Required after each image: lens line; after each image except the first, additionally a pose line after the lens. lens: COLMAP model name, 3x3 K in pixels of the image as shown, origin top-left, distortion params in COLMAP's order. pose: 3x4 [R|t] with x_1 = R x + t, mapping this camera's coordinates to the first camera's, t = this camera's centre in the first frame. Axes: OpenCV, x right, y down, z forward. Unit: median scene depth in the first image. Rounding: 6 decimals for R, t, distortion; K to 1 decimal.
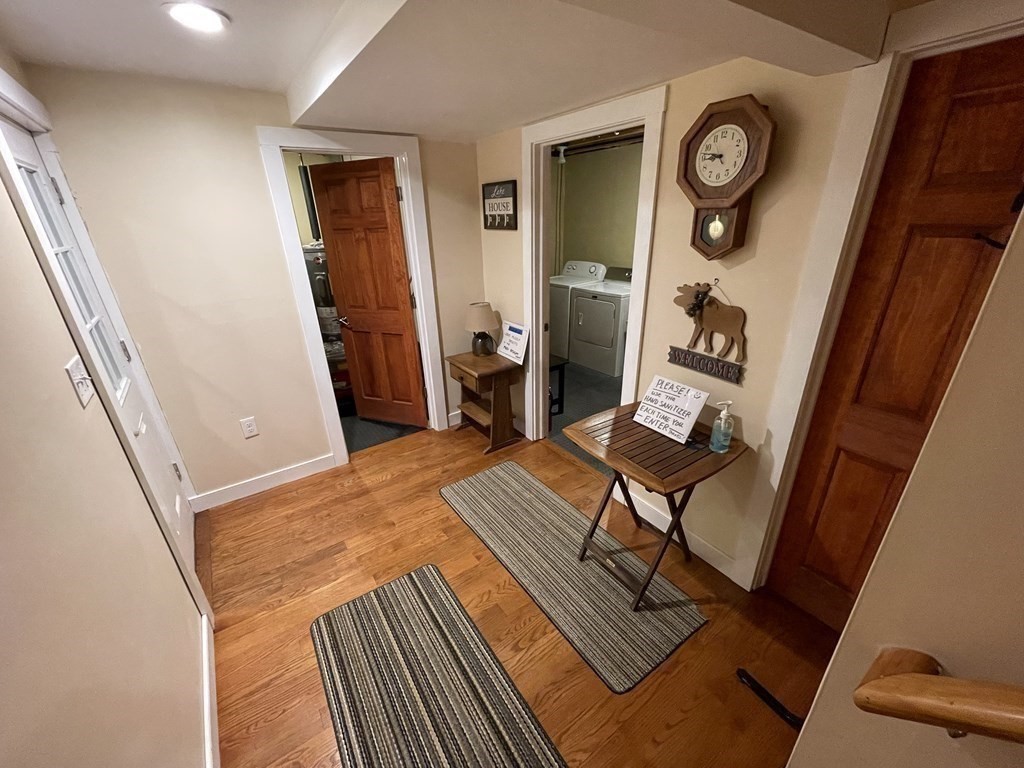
lens RADIAL K [[412.9, 0, 505.7], [0, 412.9, 388.2], [0, 0, 1]] dist [-0.002444, -0.000204]
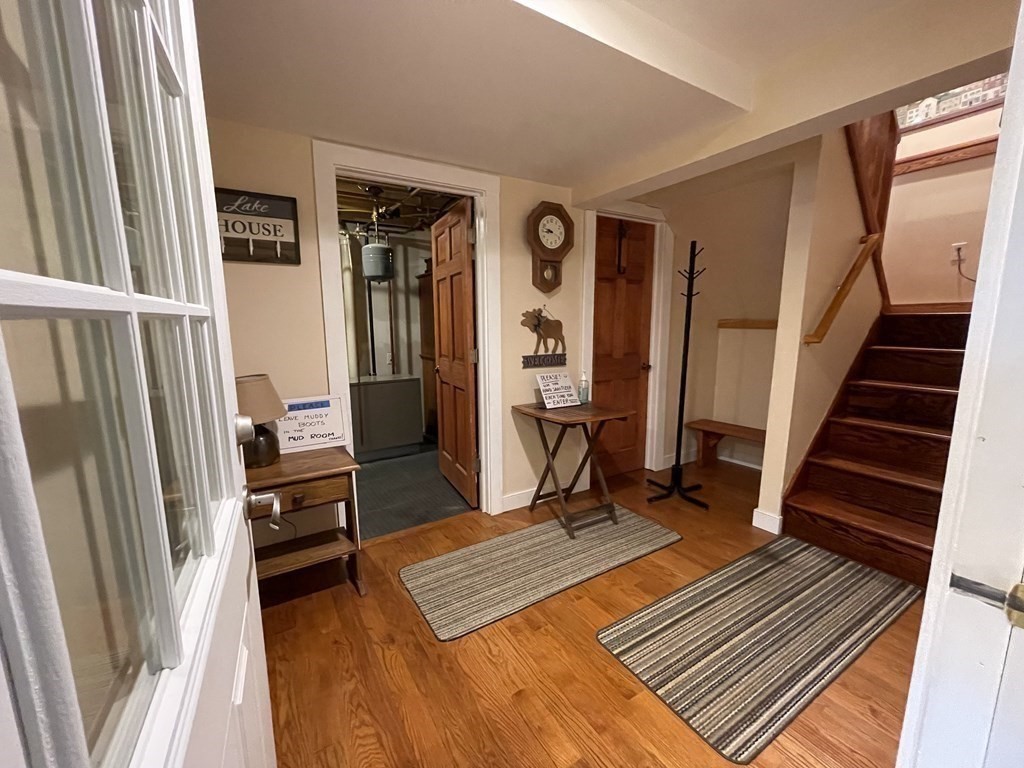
lens RADIAL K [[413.6, 0, 503.3], [0, 413.6, 390.8], [0, 0, 1]] dist [-0.000780, -0.000088]
pose [[0.046737, -0.125759, 0.990959, -0.996688], [0.401340, 0.910814, 0.096660, -0.158613], [-0.914736, 0.393194, 0.093040, 0.993329]]
